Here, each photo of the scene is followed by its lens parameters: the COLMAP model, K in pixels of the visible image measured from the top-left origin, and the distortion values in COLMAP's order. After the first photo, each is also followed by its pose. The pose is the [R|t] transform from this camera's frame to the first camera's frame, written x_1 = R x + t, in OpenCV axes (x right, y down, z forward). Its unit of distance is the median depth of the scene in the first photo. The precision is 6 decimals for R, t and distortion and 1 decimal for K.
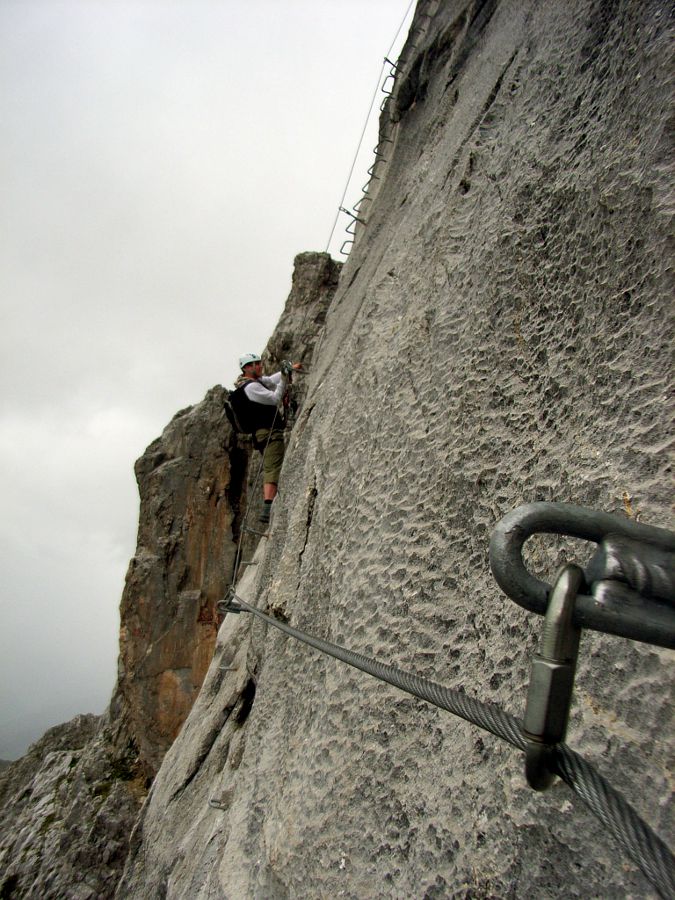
lens RADIAL K [[754.7, 0, 337.5], [0, 754.7, 450.0], [0, 0, 1]] dist [-0.144464, 0.074049]
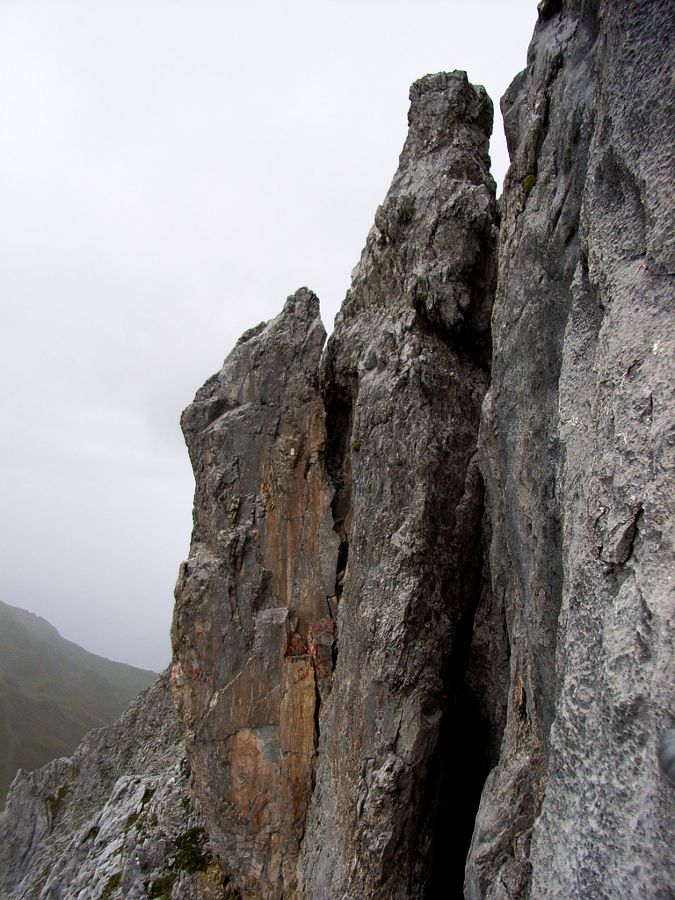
lens RADIAL K [[754.7, 0, 337.5], [0, 754.7, 450.0], [0, 0, 1]] dist [-0.144464, 0.074049]
pose [[0.986195, -0.028830, -0.163059, -0.029046], [0.048768, 0.991620, 0.119628, -0.024904], [0.158244, -0.125929, 0.979337, 0.374523]]
